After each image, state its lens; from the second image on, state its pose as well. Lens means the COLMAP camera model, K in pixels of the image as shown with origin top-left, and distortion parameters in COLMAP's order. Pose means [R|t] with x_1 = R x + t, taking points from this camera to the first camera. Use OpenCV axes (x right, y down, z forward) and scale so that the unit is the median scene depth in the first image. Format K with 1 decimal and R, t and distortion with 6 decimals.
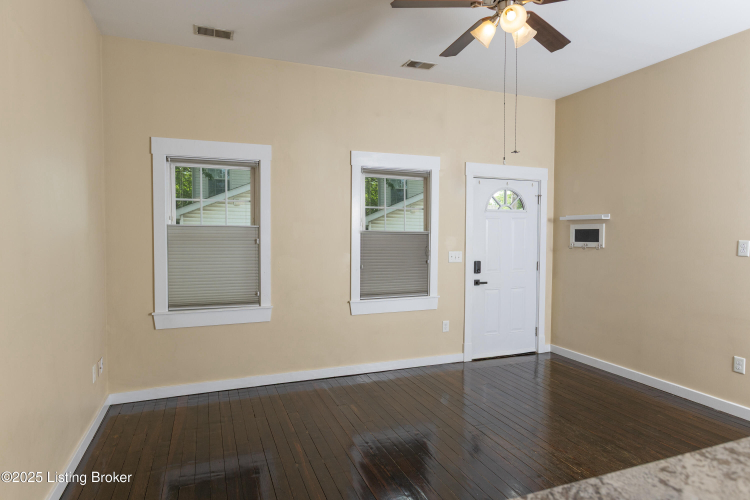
lens RADIAL K [[465.8, 0, 380.7], [0, 465.8, 251.3], [0, 0, 1]] dist [0.002090, 0.004003]
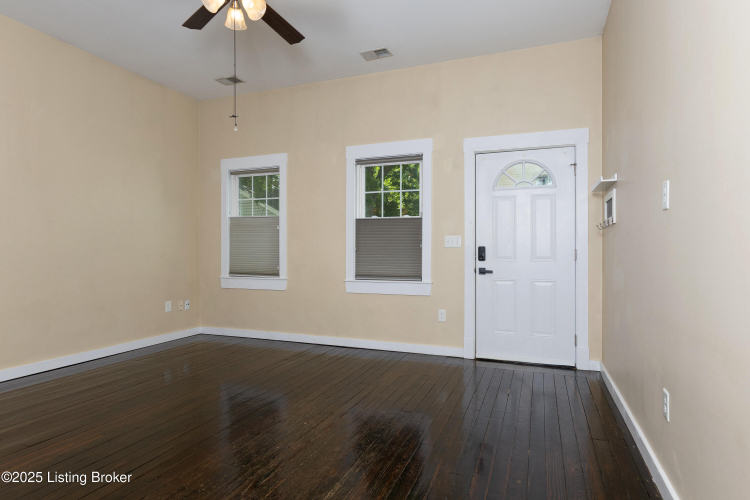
lens RADIAL K [[406.0, 0, 375.0], [0, 406.0, 250.0], [0, 0, 1]] dist [0.000846, 0.000171]
pose [[0.730427, 0.000209, -0.682991, 0.614624], [-0.027938, 0.999172, -0.029572, 0.058309], [0.682419, 0.040681, 0.729828, 0.311419]]
